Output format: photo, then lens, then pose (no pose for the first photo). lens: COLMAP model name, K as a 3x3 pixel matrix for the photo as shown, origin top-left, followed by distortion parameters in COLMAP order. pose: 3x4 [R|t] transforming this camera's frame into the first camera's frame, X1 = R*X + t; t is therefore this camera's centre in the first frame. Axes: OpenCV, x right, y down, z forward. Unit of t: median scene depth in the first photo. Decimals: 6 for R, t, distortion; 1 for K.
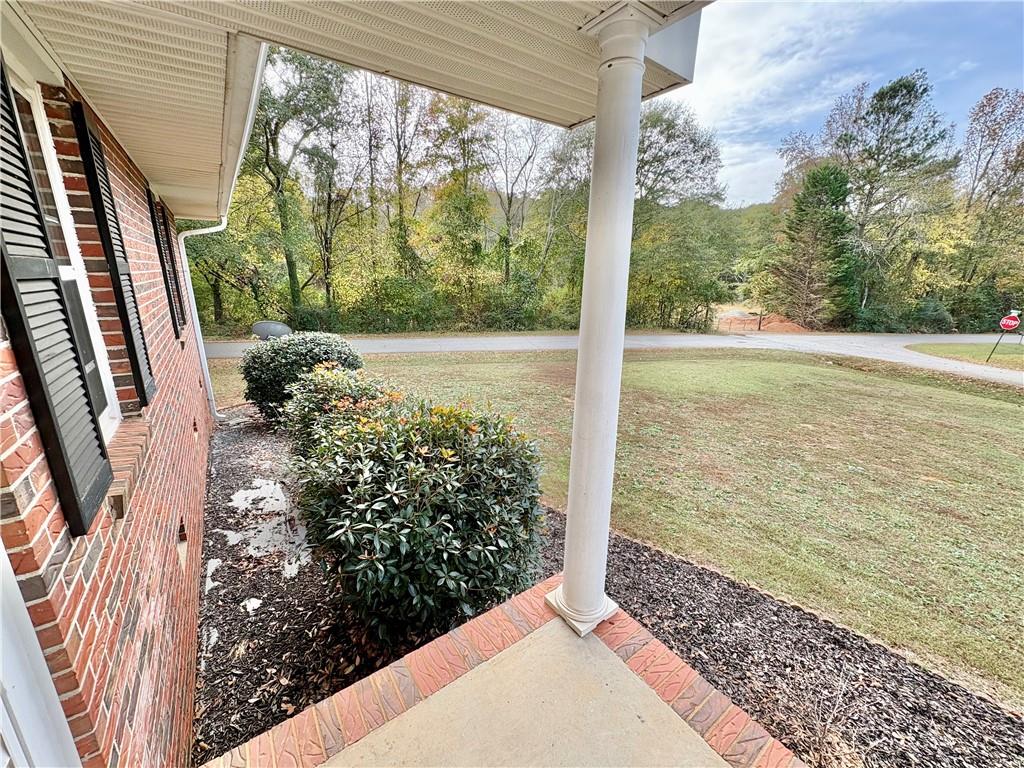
lens RADIAL K [[405.7, 0, 512.3], [0, 405.7, 384.7], [0, 0, 1]] dist [0.000312, 0.000677]
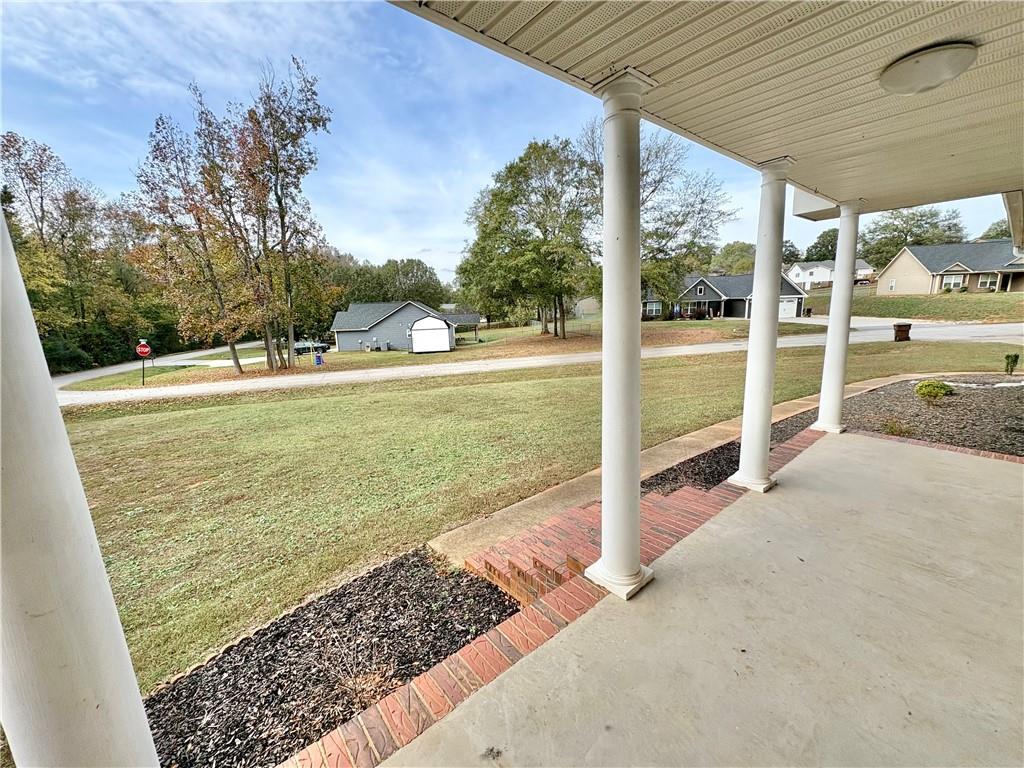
lens RADIAL K [[405.7, 0, 512.6], [0, 405.7, 382.1], [0, 0, 1]] dist [0.000312, 0.000677]
pose [[-0.066065, -0.202574, 0.977036, -0.138630], [0.294152, 0.931707, 0.213066, -0.030202], [-0.953473, 0.301473, -0.001965, 0.210045]]
